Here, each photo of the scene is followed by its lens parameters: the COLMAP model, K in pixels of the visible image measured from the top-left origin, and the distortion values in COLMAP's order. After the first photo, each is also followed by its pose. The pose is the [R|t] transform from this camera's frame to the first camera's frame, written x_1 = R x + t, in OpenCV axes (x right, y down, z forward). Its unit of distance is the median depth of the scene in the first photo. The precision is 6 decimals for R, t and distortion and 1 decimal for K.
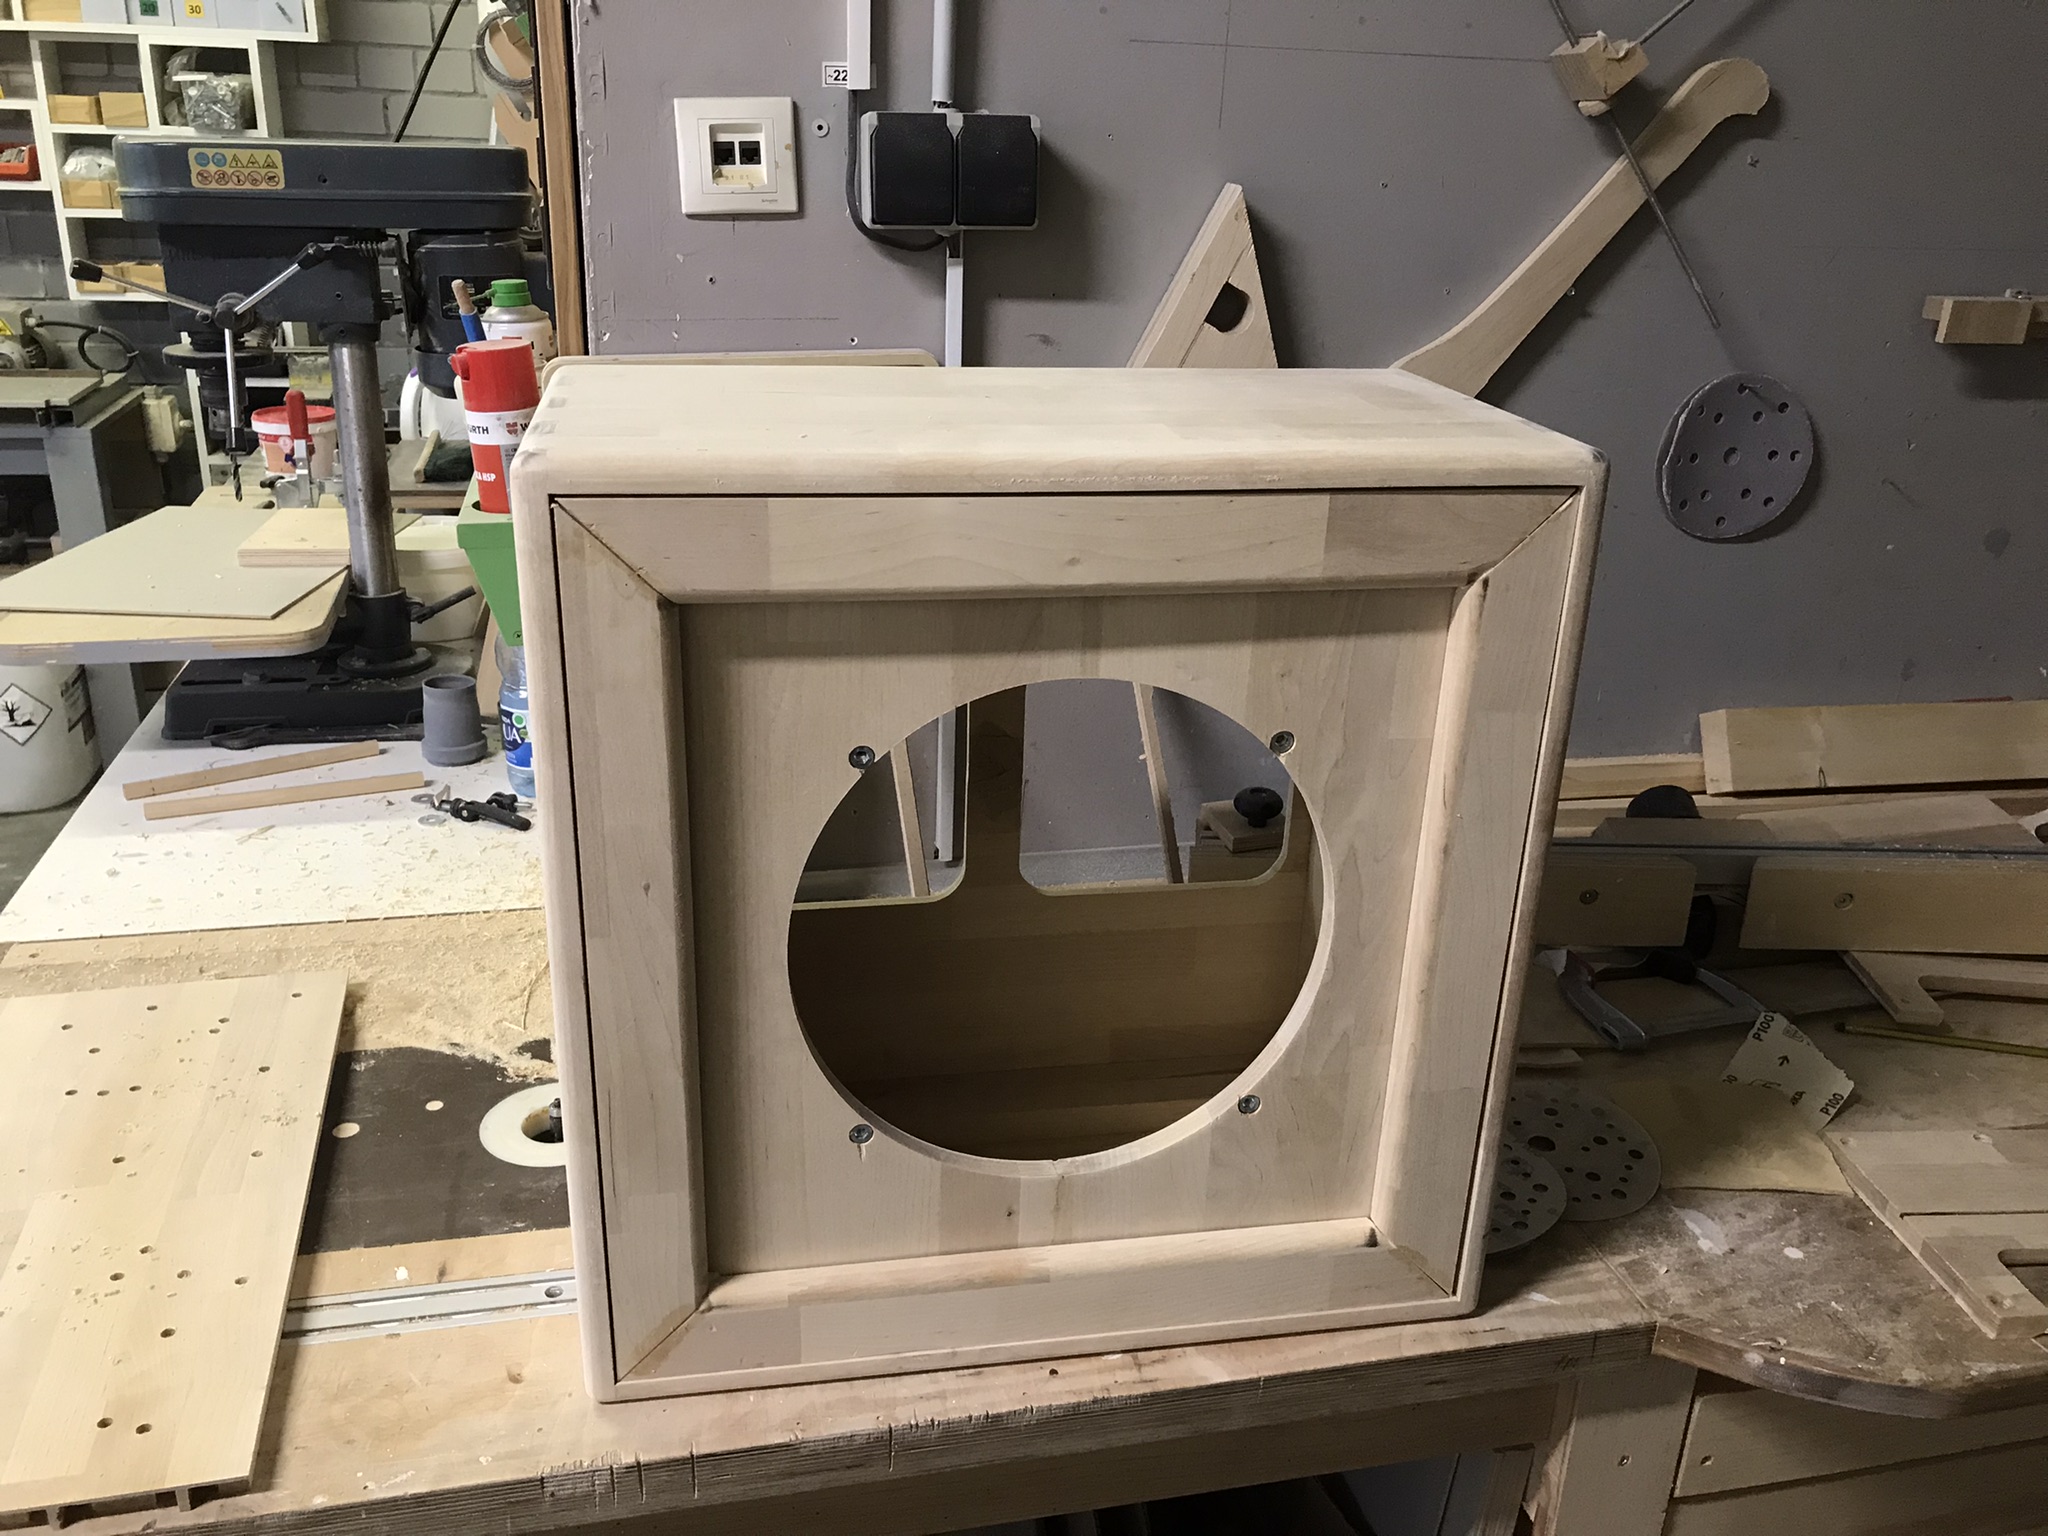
lens RADIAL K [[1650.1, 0, 1024.0], [0, 1650.1, 768.0], [0, 0, 1]] dist [-0.031754, 0.071435]
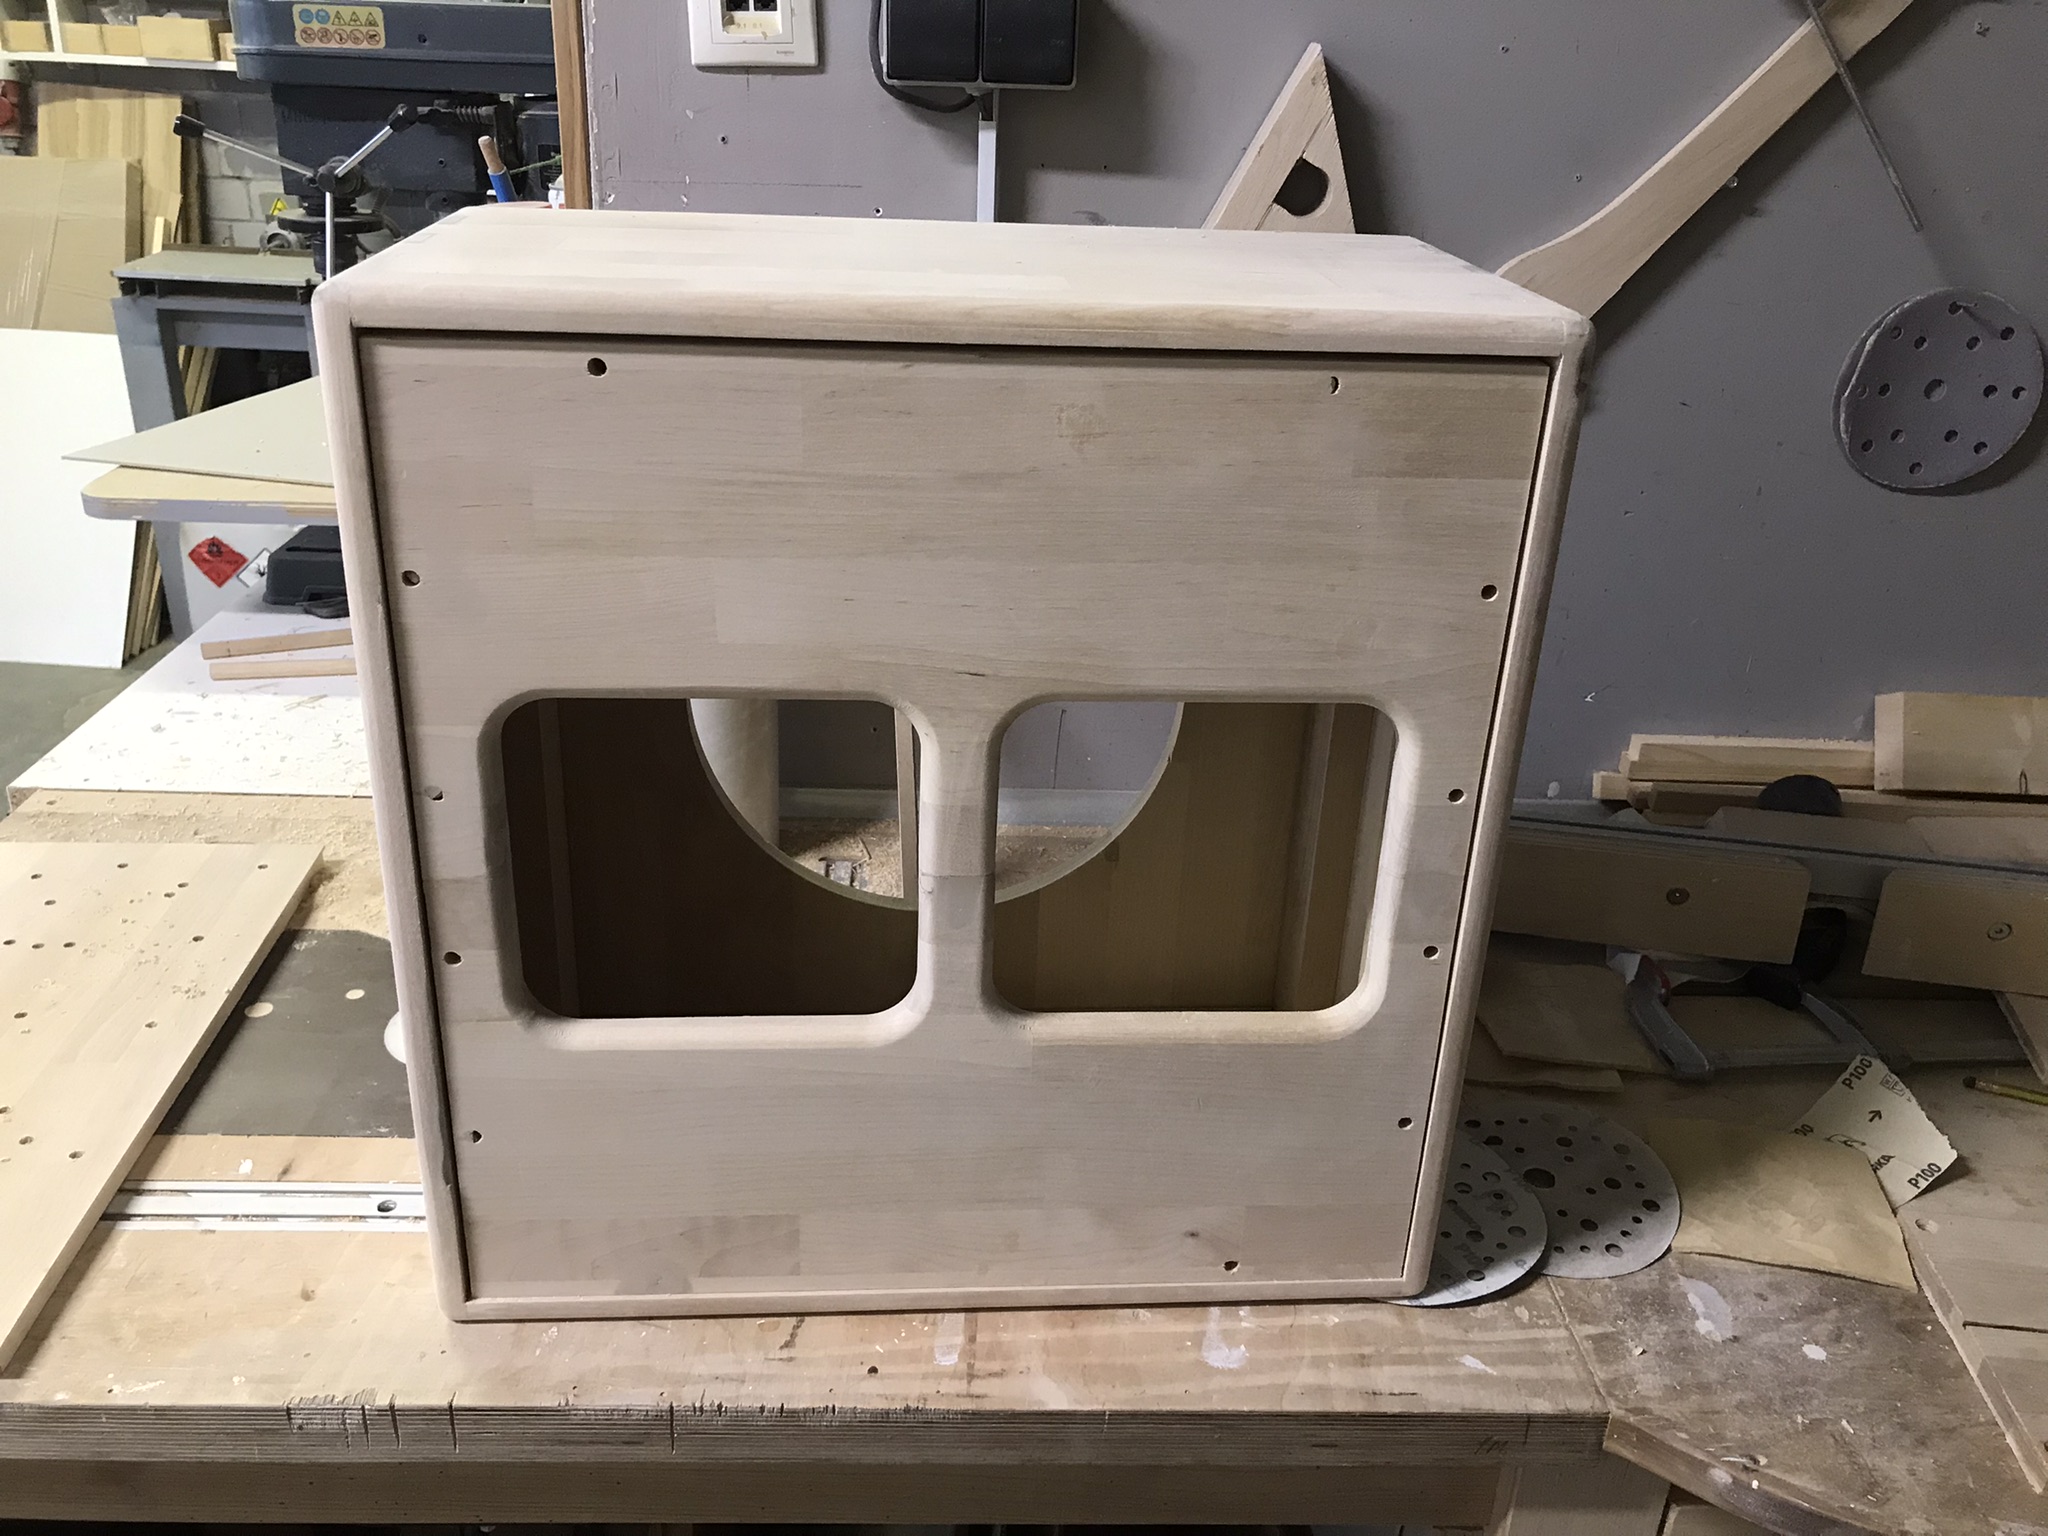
lens RADIAL K [[1634.8, 0, 1024.0], [0, 1634.8, 768.0], [0, 0, 1]] dist [0.008665, -0.005571]
pose [[0.982155, 0.085493, -0.167519, 0.165943], [-0.077872, 0.995629, 0.051557, -0.006684], [0.171194, -0.037592, 0.984520, 0.117600]]
